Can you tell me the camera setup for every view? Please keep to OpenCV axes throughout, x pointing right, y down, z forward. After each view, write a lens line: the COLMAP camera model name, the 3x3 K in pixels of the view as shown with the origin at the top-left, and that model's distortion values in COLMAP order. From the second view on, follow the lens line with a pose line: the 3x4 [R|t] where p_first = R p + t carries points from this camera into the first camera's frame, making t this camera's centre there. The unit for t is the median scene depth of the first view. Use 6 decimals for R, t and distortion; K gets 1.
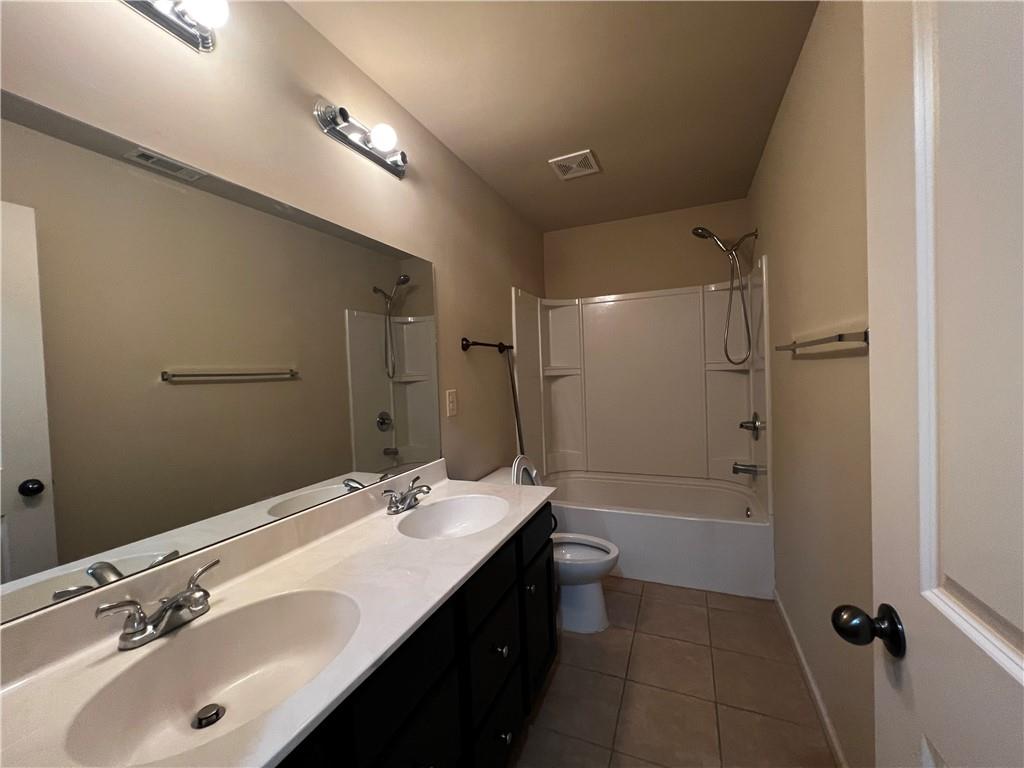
lens RADIAL K [[410.7, 0, 510.8], [0, 410.7, 382.2], [0, 0, 1]] dist [-0.000889, -0.000081]
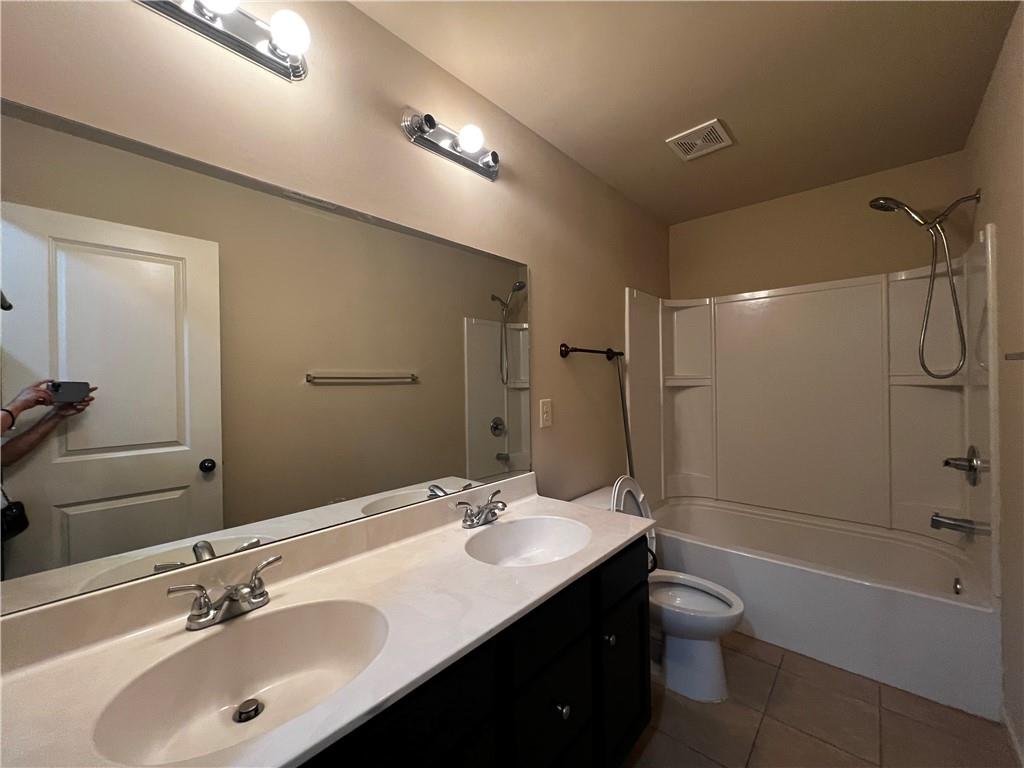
lens RADIAL K [[410.7, 0, 510.8], [0, 410.7, 382.2], [0, 0, 1]] dist [-0.000889, -0.000081]
pose [[0.947340, 0.024155, -0.319316, 0.076417], [-0.029203, 0.999513, -0.011029, -0.007330], [0.318894, 0.019773, 0.947584, 0.084962]]
